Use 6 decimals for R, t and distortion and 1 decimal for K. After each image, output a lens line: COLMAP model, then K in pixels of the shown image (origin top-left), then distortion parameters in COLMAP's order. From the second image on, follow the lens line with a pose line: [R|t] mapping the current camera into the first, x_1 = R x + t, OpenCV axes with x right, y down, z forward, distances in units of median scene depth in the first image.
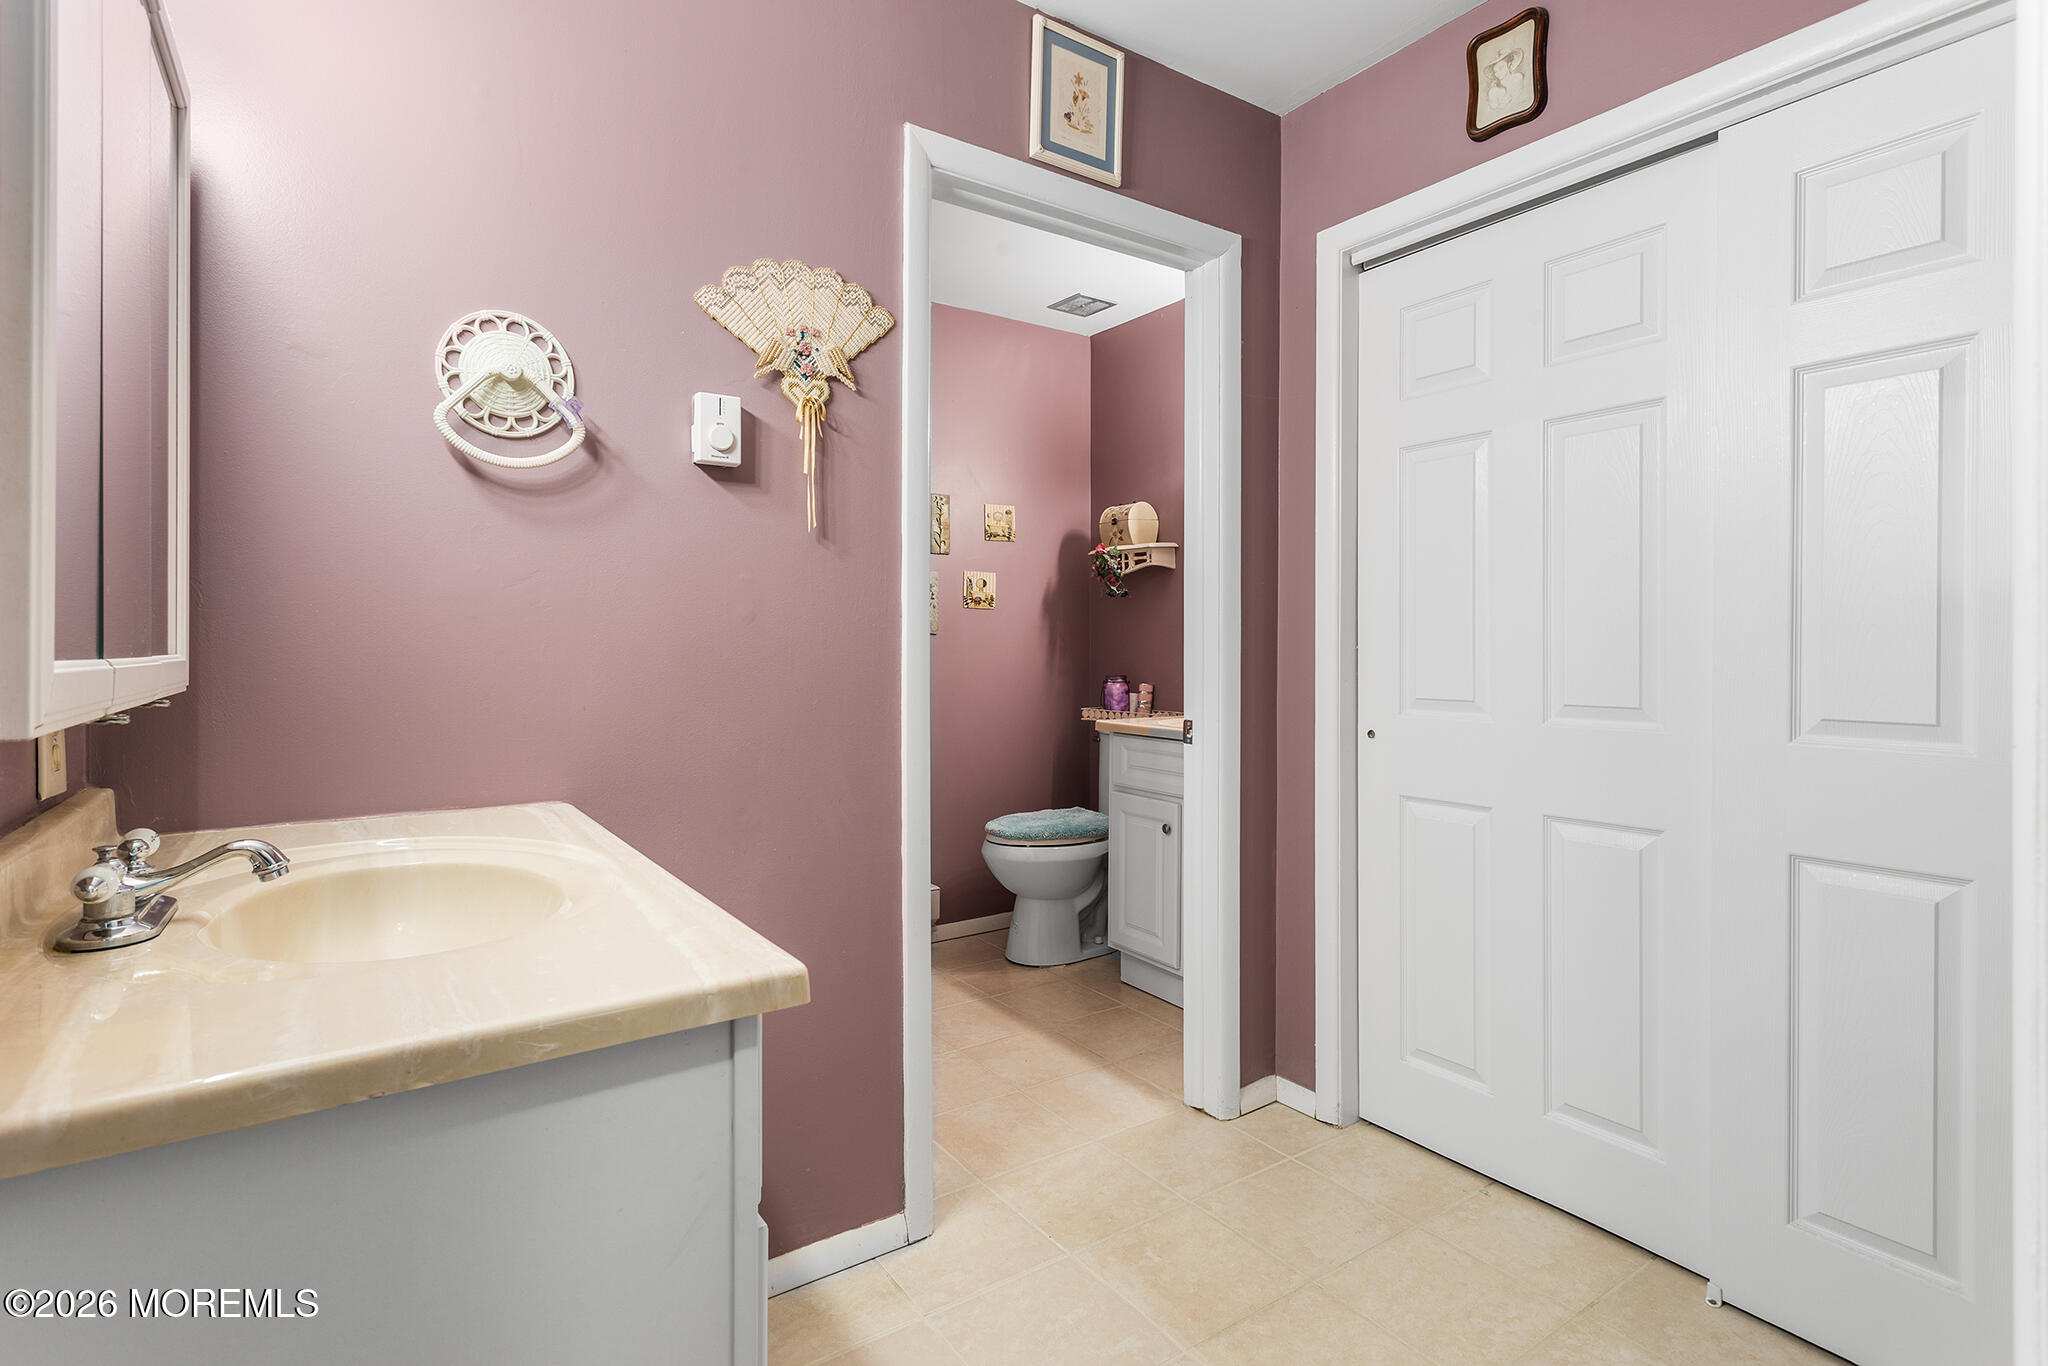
lens RADIAL K [[1005.6, 0, 1016.0], [0, 1005.6, 653.1], [0, 0, 1]] dist [0.004361, 0.000899]
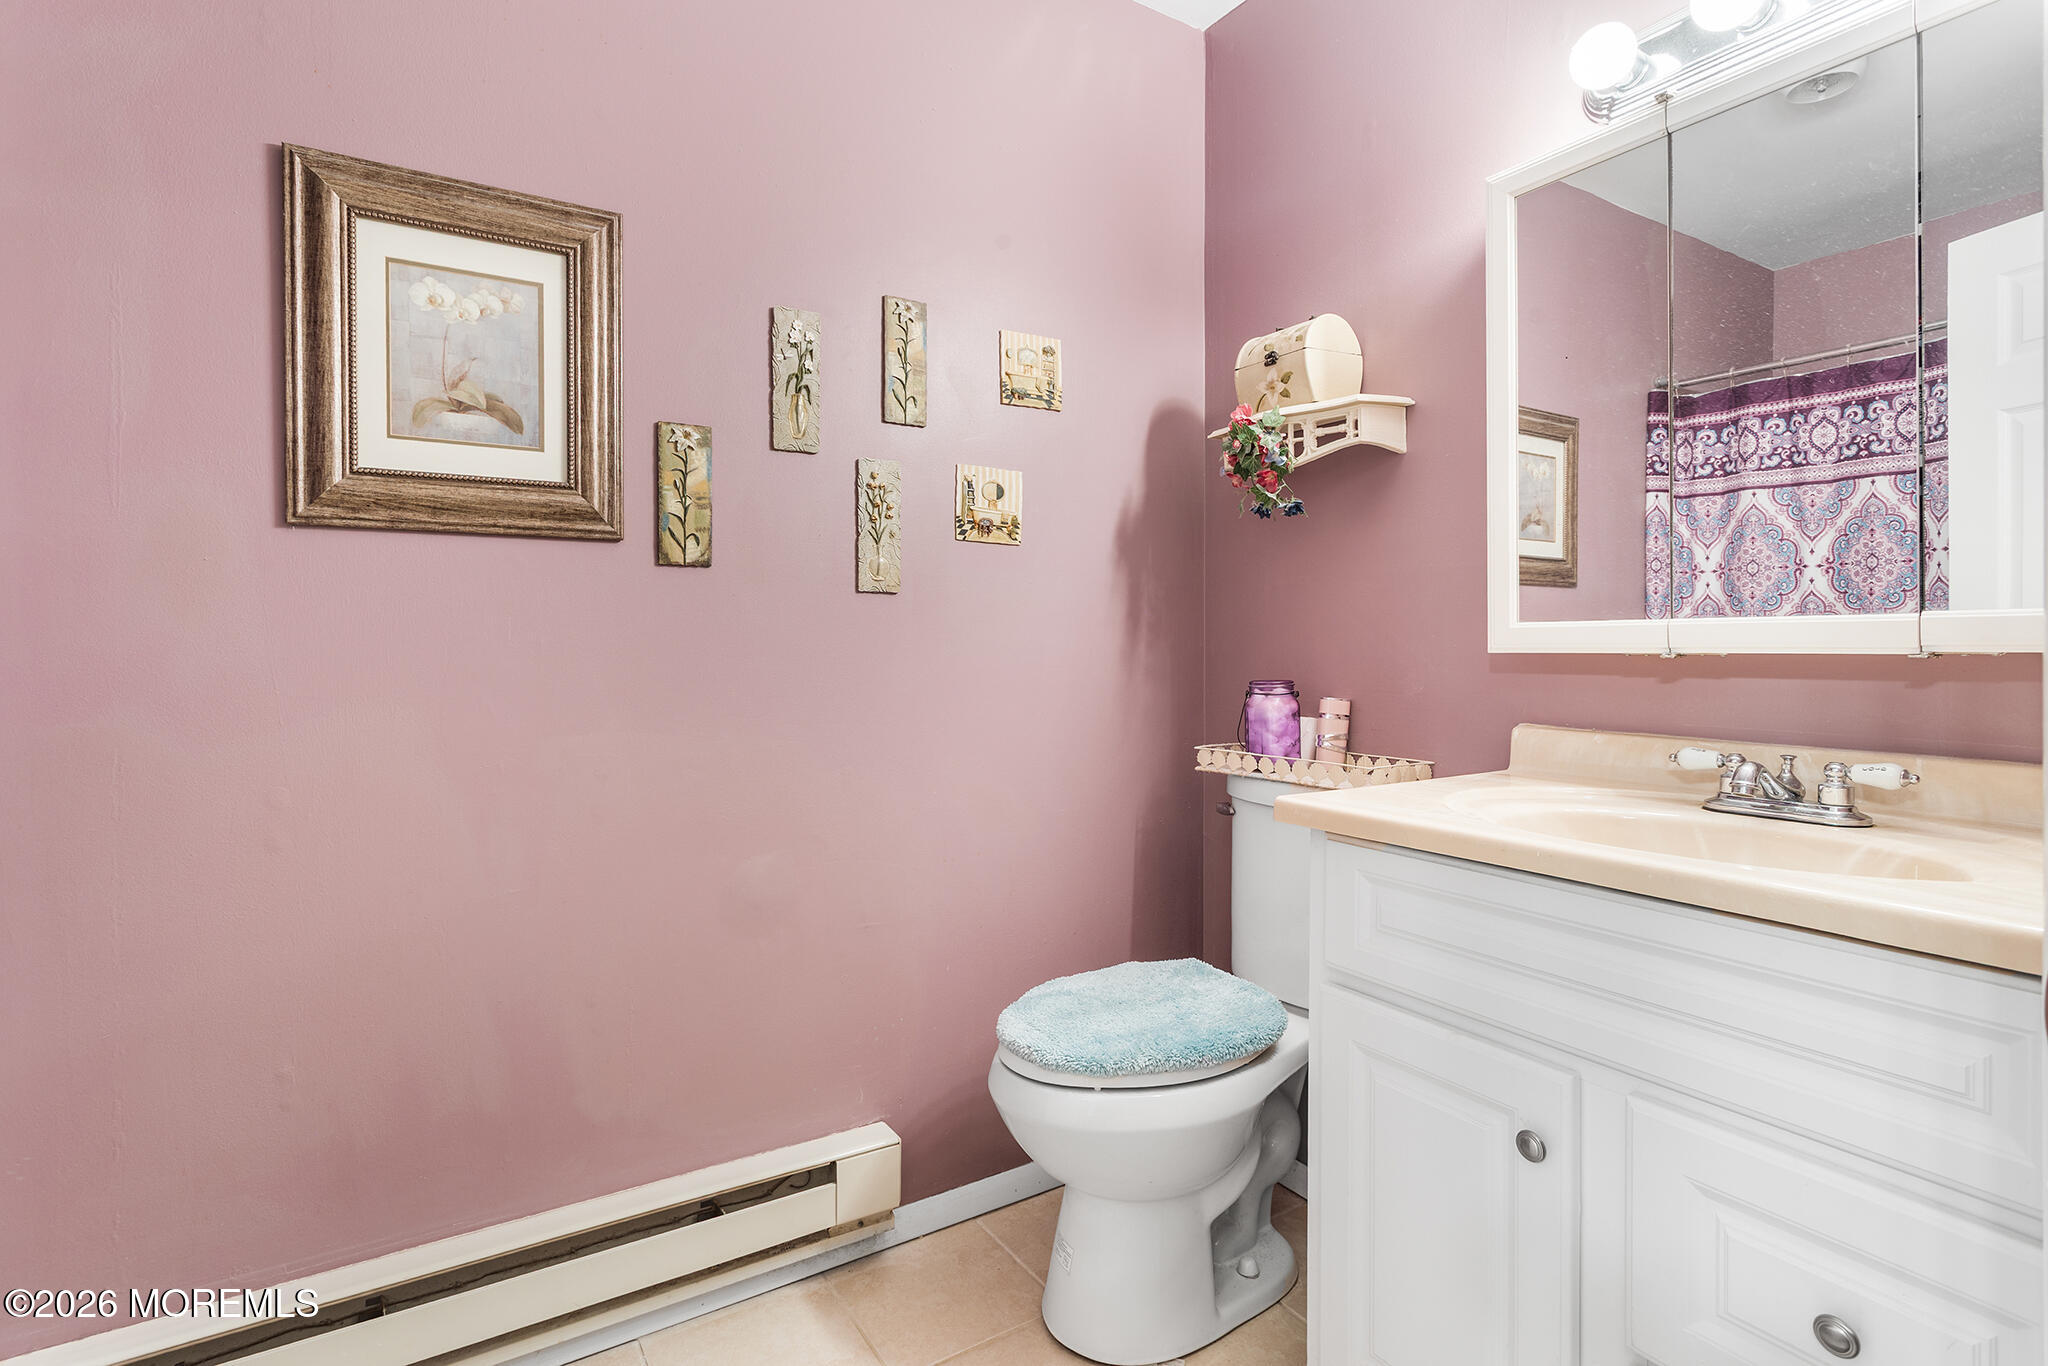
lens RADIAL K [[996.4, 0, 1009.8], [0, 996.4, 640.9], [0, 0, 1]] dist [-0.001602, 0.001068]
pose [[0.999164, -0.000293, -0.040887, -0.006809], [-0.000395, 0.999859, -0.016802, 0.011298], [0.040886, 0.016804, 0.999022, 0.521094]]
